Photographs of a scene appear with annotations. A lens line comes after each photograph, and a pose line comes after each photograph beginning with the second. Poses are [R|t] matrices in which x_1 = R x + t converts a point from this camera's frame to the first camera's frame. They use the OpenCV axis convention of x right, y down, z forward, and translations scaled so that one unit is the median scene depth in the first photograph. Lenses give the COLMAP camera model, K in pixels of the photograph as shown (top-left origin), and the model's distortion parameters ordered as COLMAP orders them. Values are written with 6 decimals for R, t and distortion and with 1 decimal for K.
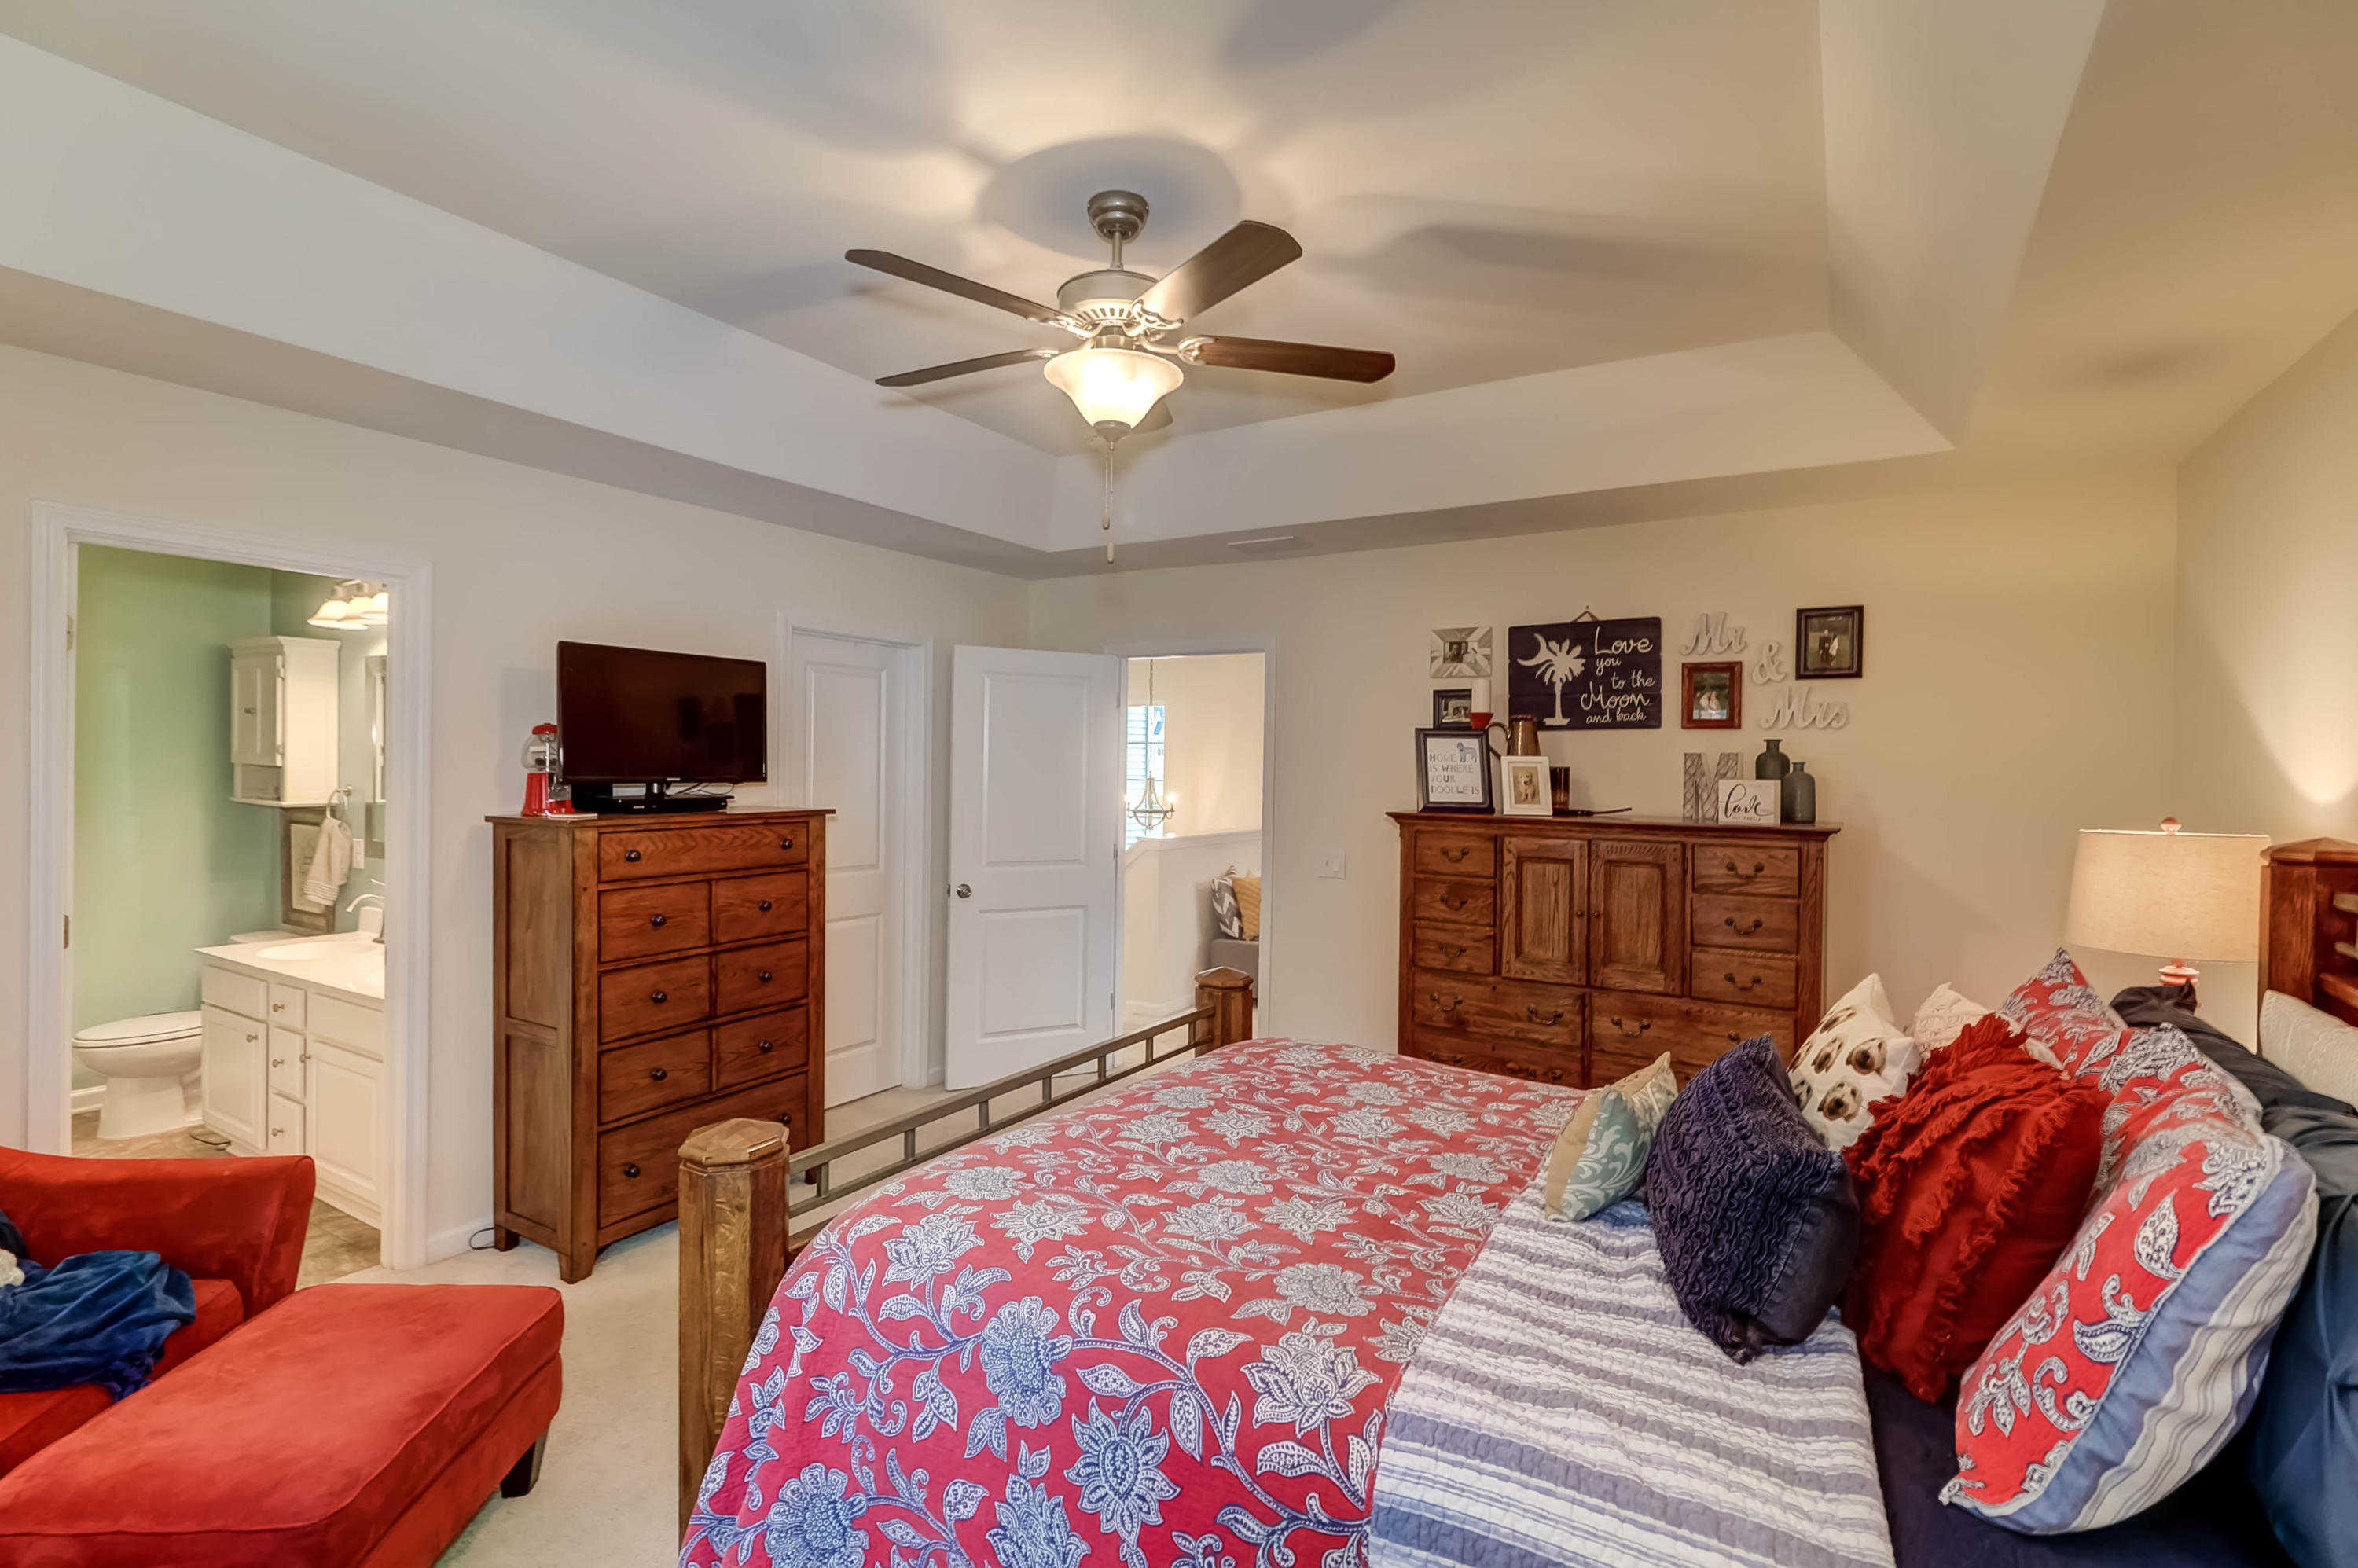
lens RADIAL K [[1085.3, 0, 1163.7], [0, 1085.3, 773.8], [0, 0, 1]] dist [0.003520, -0.001369]
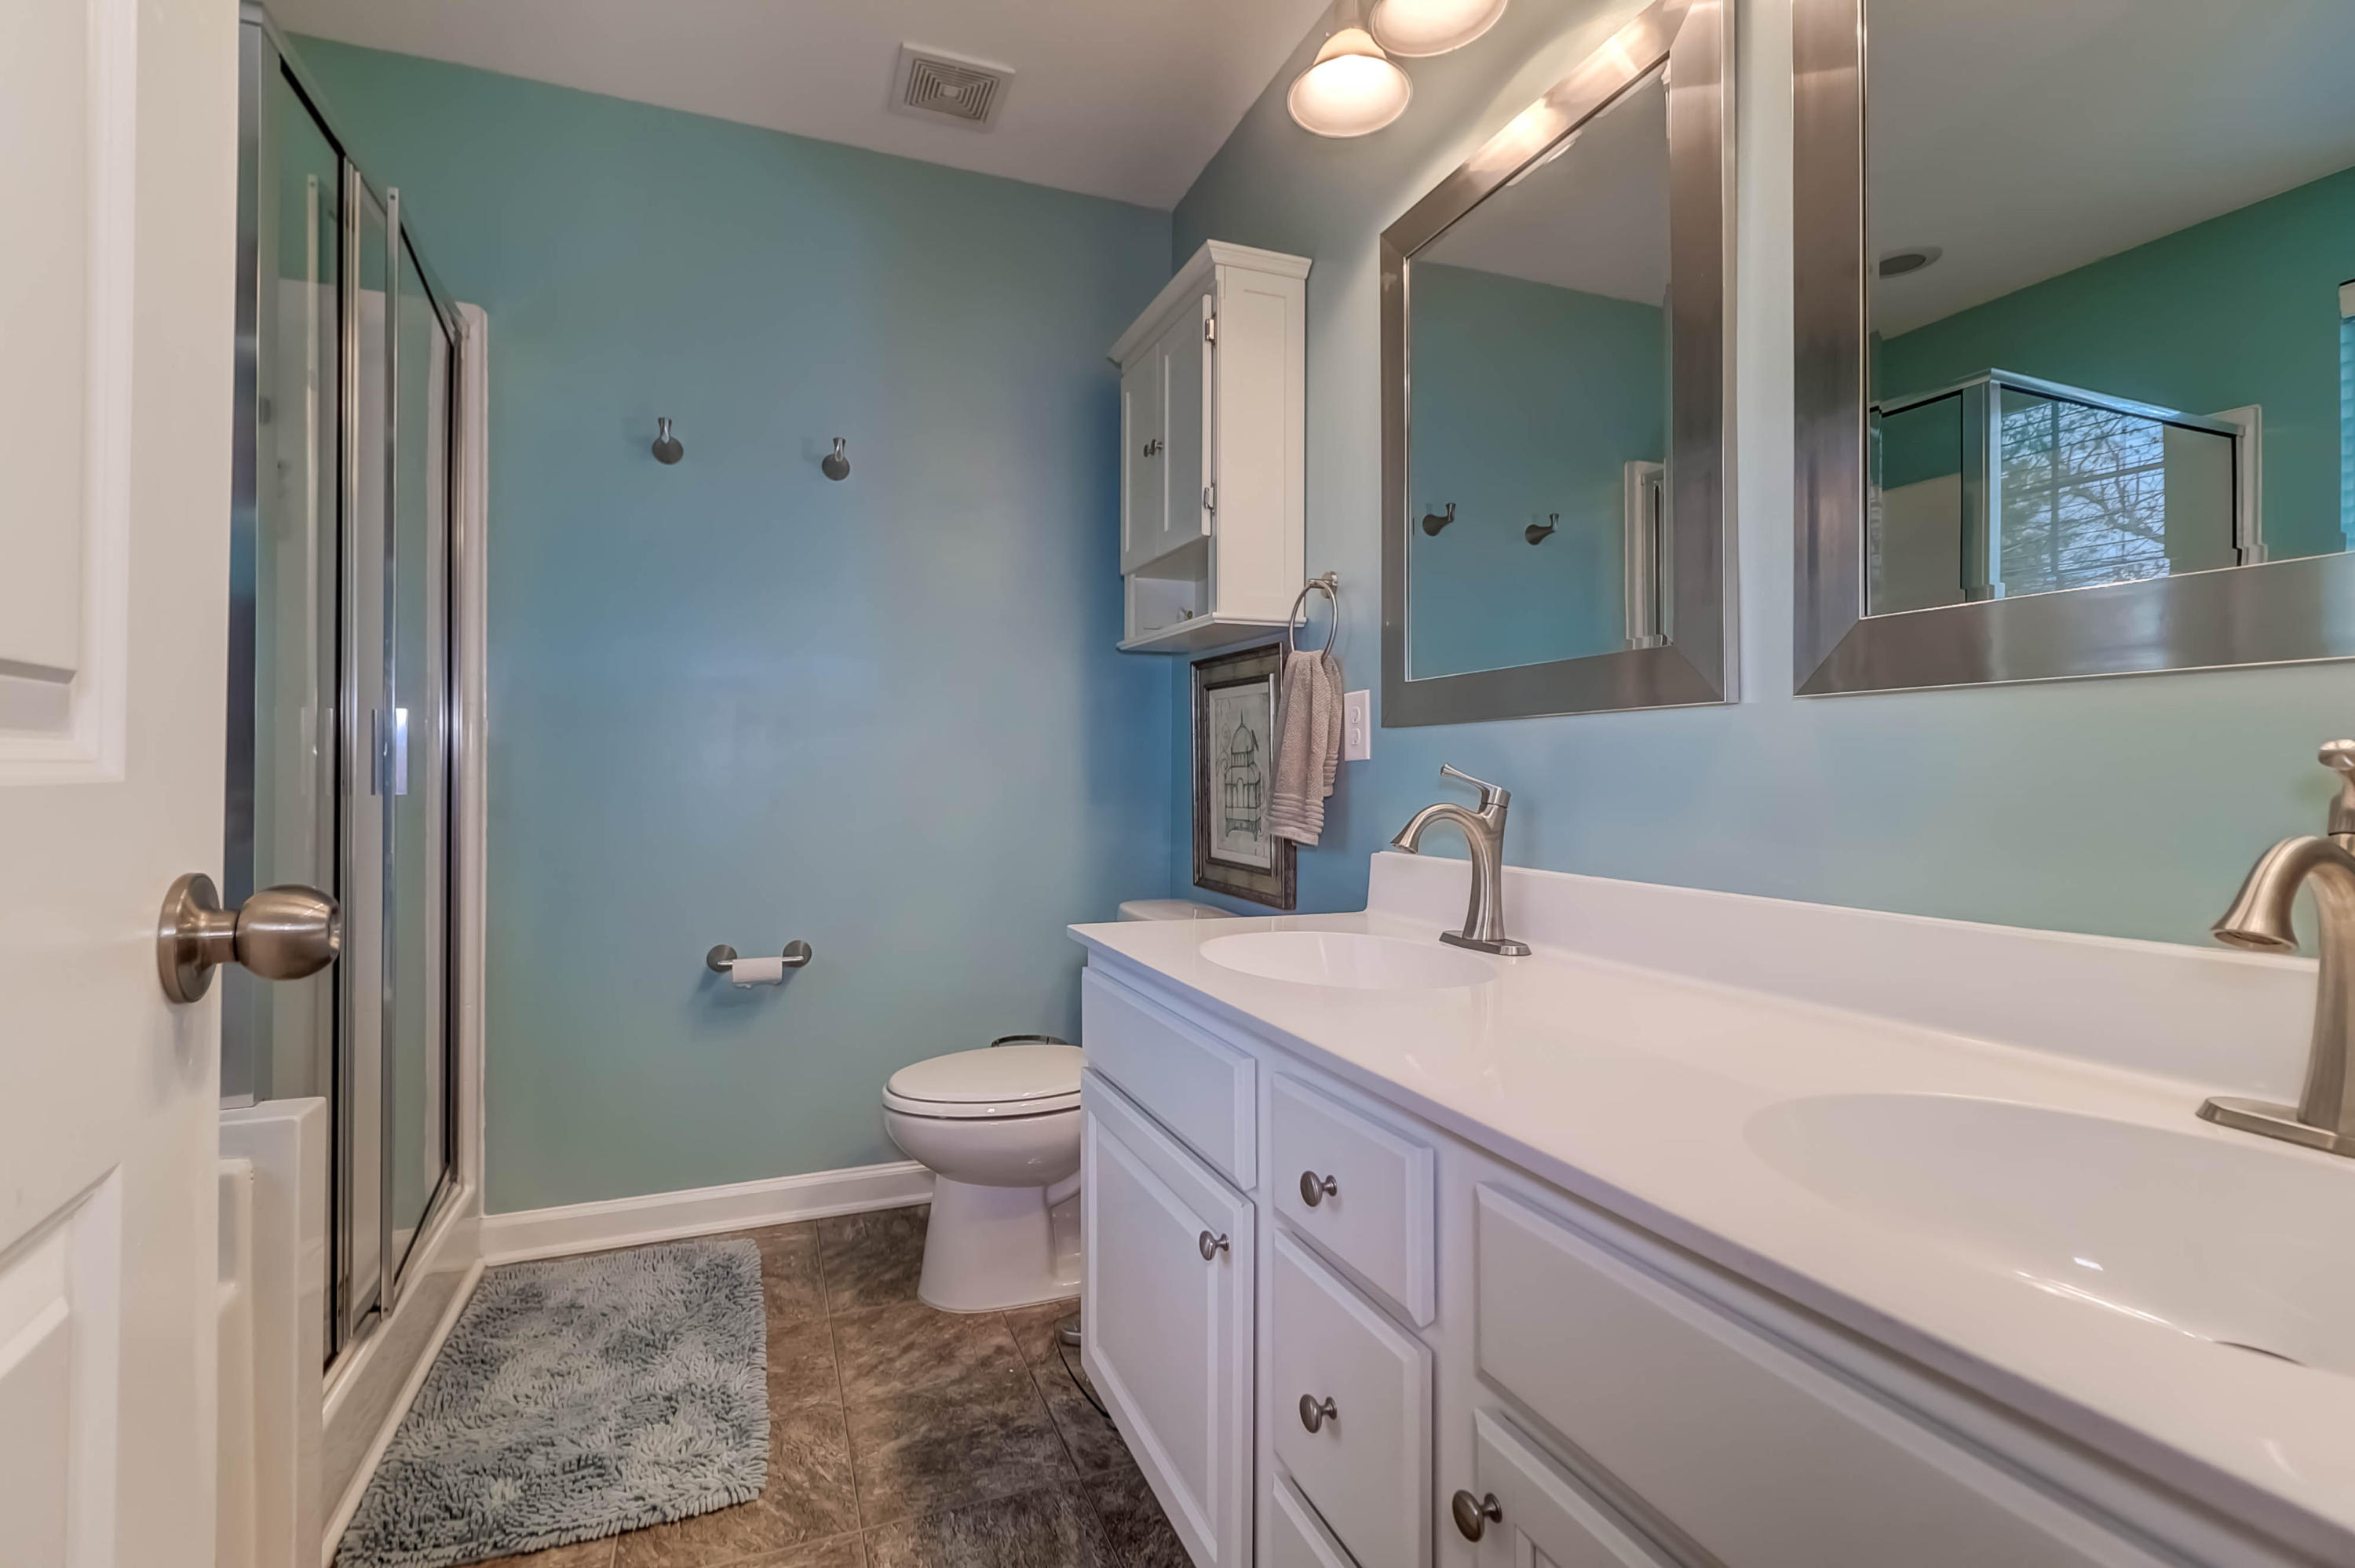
lens RADIAL K [[1083.8, 0, 1162.2], [0, 1083.8, 773.9], [0, 0, 1]] dist [0.003520, -0.001369]
pose [[0.801728, -0.007480, -0.597642, -0.548606], [-0.000643, 0.999910, -0.013377, 0.097092], [0.597689, 0.011109, 0.801651, 0.615379]]
